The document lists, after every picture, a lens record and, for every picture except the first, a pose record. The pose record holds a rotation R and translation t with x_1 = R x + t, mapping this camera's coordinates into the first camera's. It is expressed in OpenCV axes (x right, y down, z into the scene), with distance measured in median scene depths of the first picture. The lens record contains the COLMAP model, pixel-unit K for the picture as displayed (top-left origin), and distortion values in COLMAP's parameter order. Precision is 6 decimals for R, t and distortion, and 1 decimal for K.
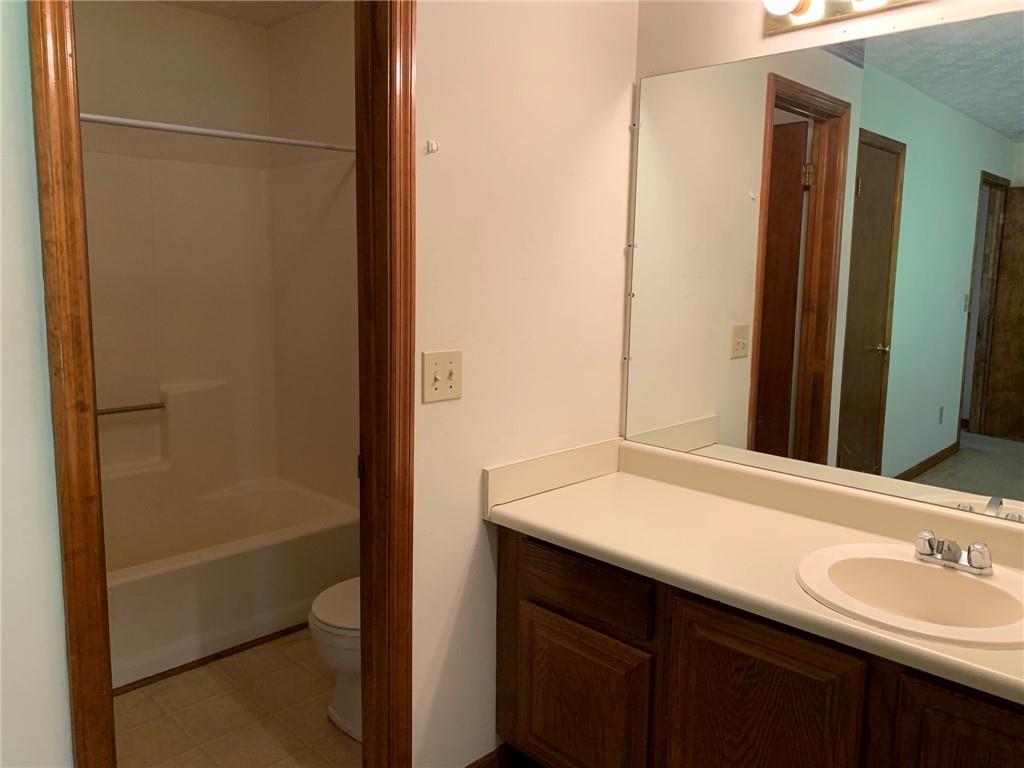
lens RADIAL K [[790.1, 0, 507.3], [0, 790.1, 383.7], [0, 0, 1]] dist [0.053943, -0.066234]
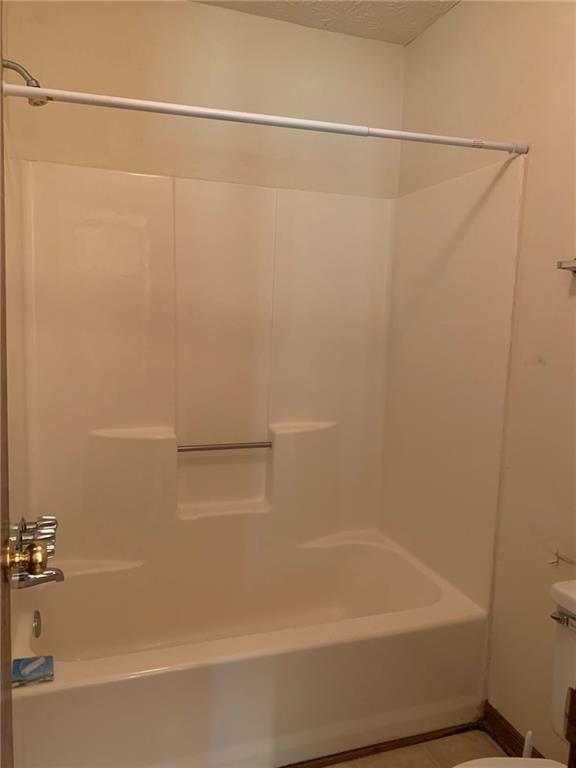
lens RADIAL K [[592.6, 0, 284.7], [0, 592.6, 383.4], [0, 0, 1]] dist [0.053943, -0.066234]
pose [[0.898726, 0.059828, -0.434409, -0.107474], [-0.081522, 0.996175, -0.031461, -0.025706], [0.430865, 0.063689, 0.900166, 0.352299]]
